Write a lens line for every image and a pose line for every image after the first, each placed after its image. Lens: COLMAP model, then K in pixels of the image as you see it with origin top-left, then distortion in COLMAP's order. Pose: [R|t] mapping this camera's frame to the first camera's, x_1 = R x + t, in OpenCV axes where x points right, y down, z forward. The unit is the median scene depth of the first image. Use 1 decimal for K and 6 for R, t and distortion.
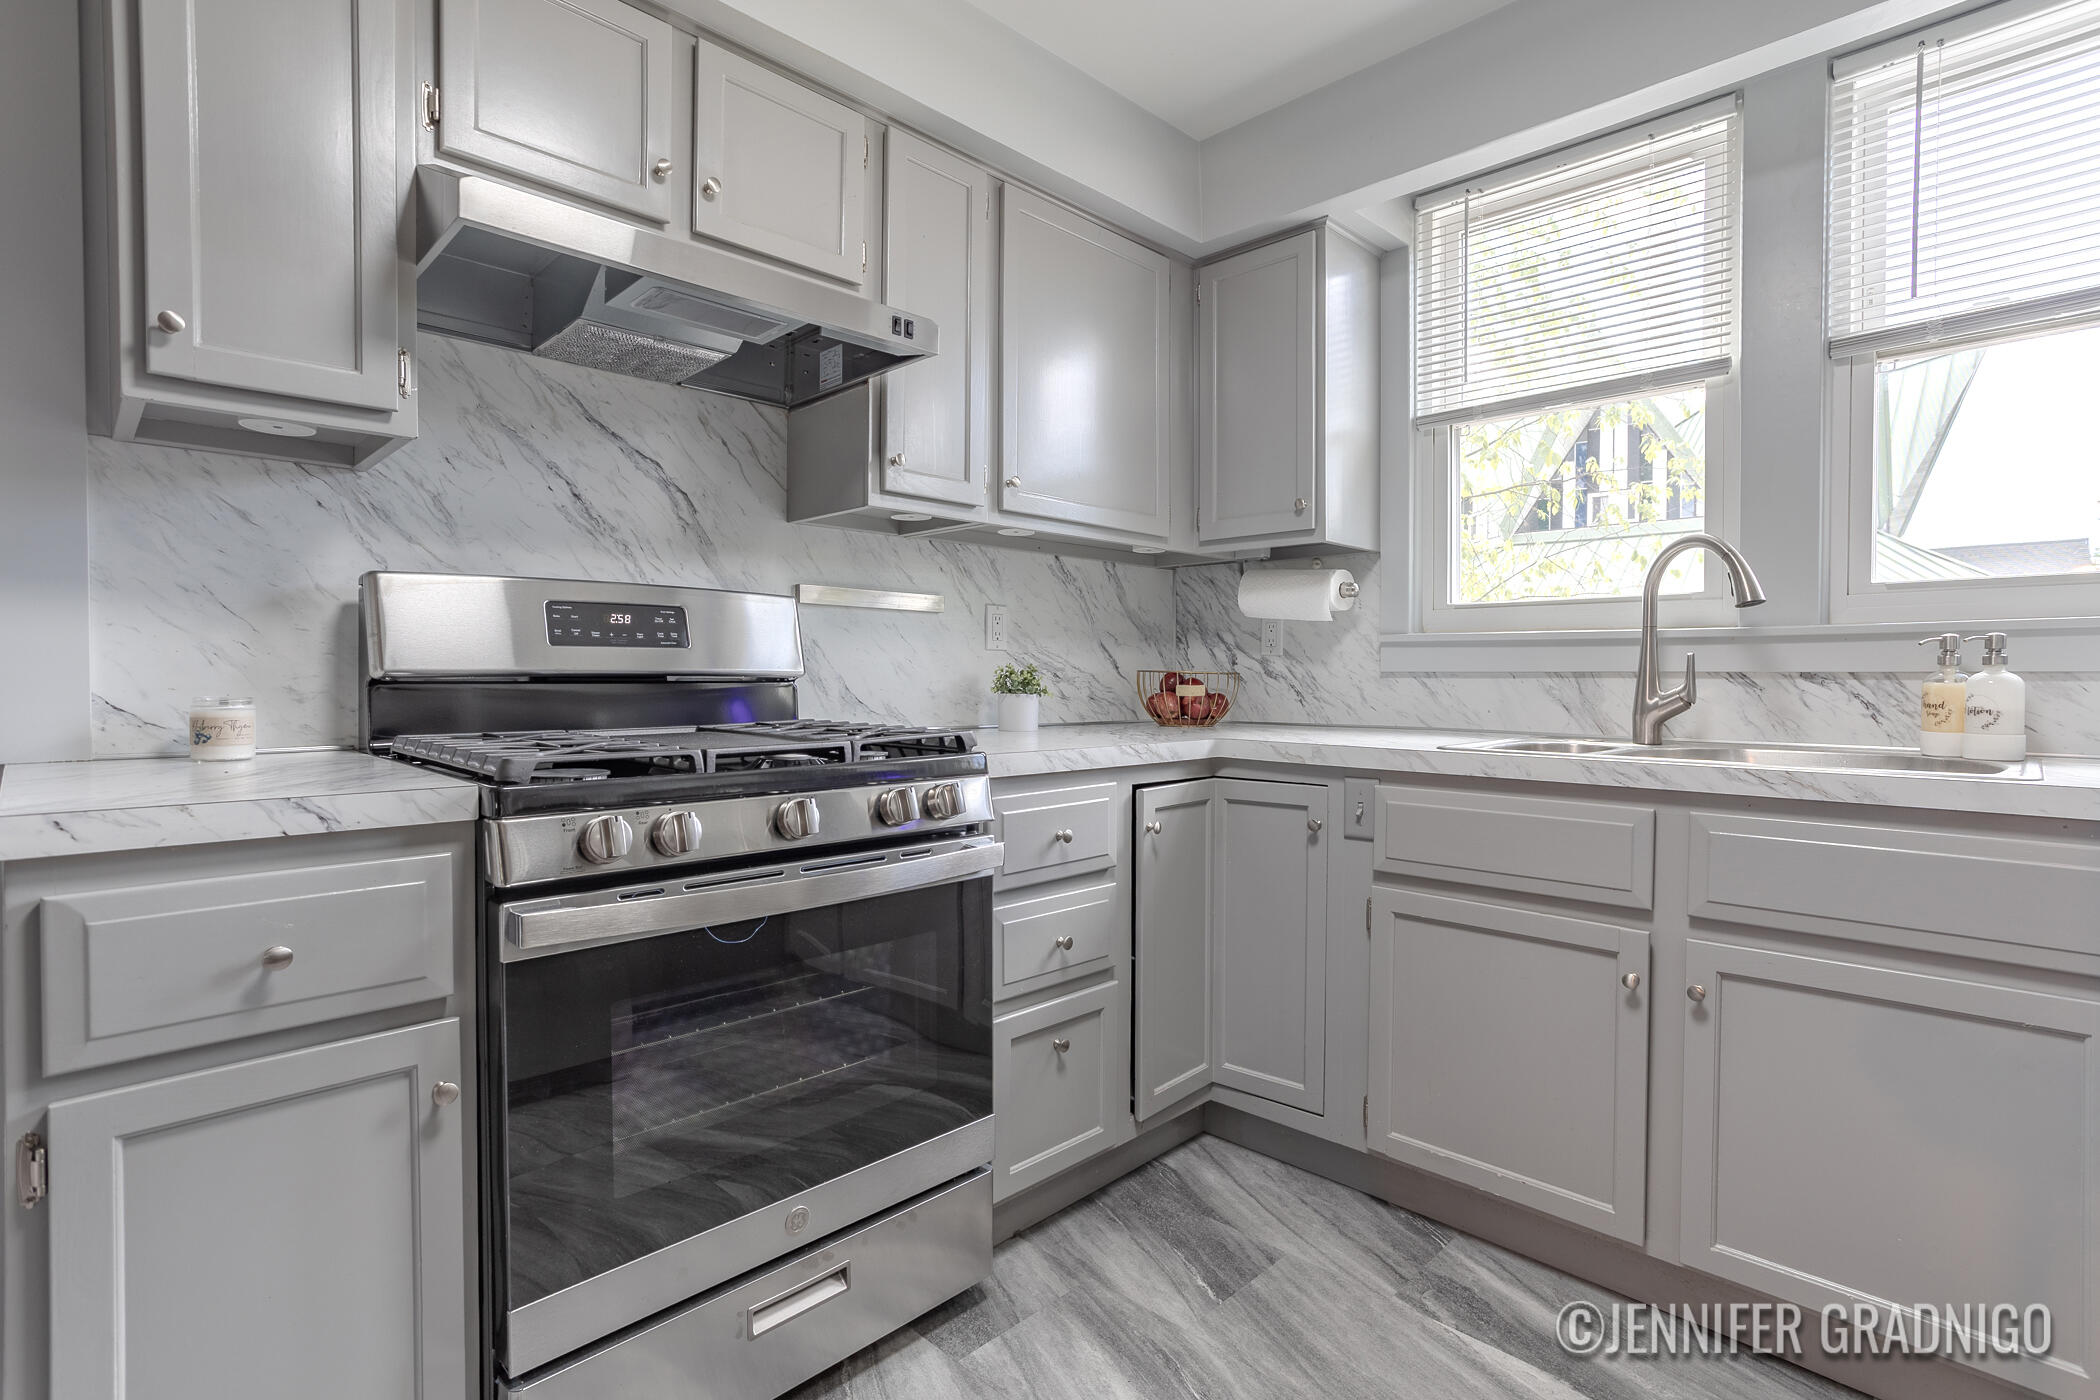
lens RADIAL K [[1013.1, 0, 1102.2], [0, 1013.1, 719.6], [0, 0, 1]] dist [-0.024587, 0.009861]
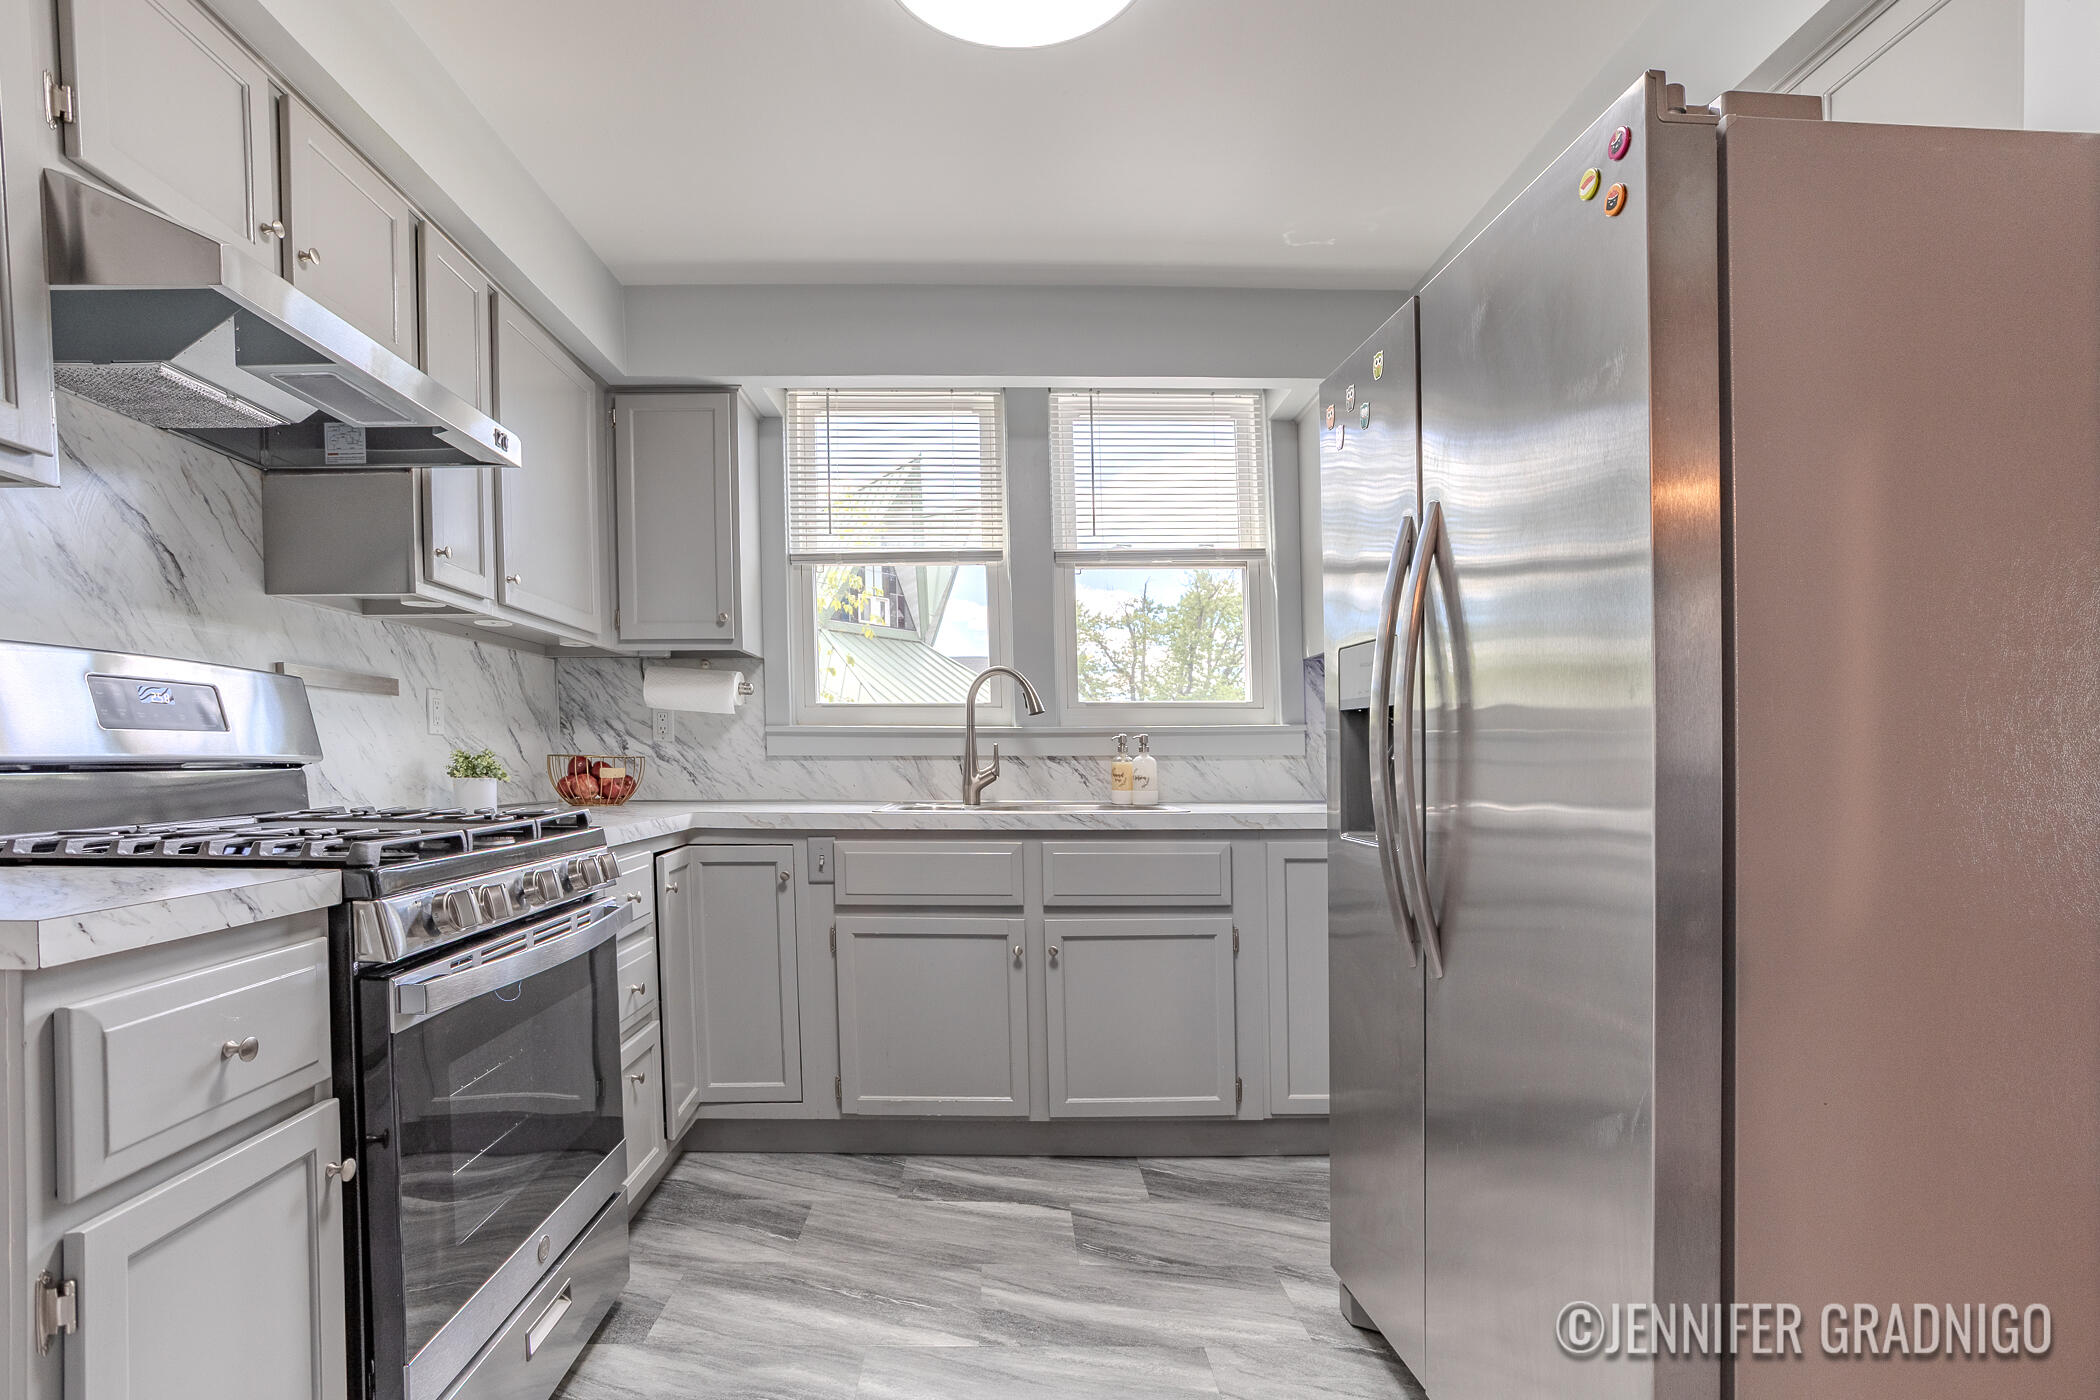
lens RADIAL K [[1013.1, 0, 1014.5], [0, 1013.1, 778.4], [0, 0, 1]] dist [-0.024587, 0.009861]
pose [[0.715933, -0.016268, 0.697979, -0.489021], [0.031799, 0.999451, -0.009323, 0.001971], [-0.697444, 0.028869, 0.716057, -0.125729]]
